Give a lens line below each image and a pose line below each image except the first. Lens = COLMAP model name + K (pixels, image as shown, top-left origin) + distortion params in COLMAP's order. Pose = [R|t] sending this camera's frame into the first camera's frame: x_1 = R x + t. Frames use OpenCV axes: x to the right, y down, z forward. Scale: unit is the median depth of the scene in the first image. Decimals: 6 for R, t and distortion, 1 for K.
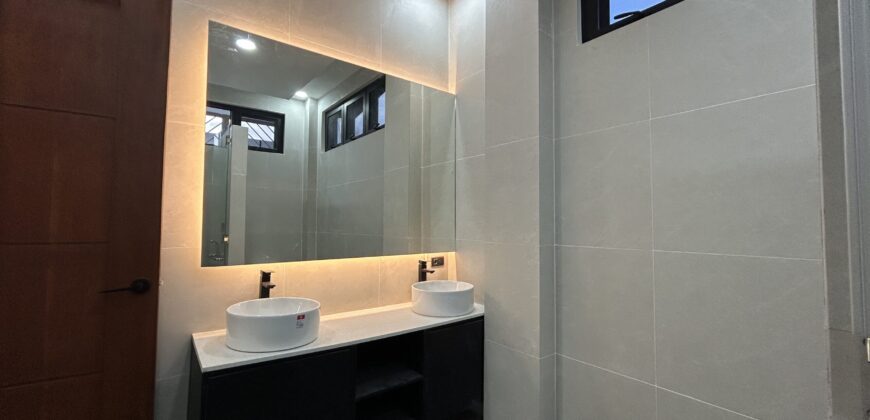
lens RADIAL K [[348.2, 0, 436.6], [0, 348.2, 207.7], [0, 0, 1]] dist [-0.001129, 0.000191]
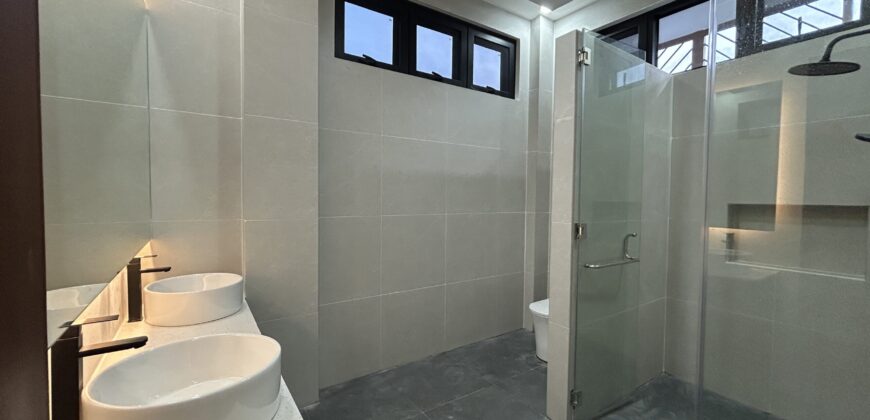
lens RADIAL K [[348.2, 0, 436.6], [0, 348.2, 207.7], [0, 0, 1]] dist [-0.001129, 0.000191]
pose [[0.037044, -0.031742, 0.998809, -0.854784], [-0.054107, 0.997966, 0.033722, 0.010404], [-0.997848, -0.055292, 0.035251, 0.554749]]
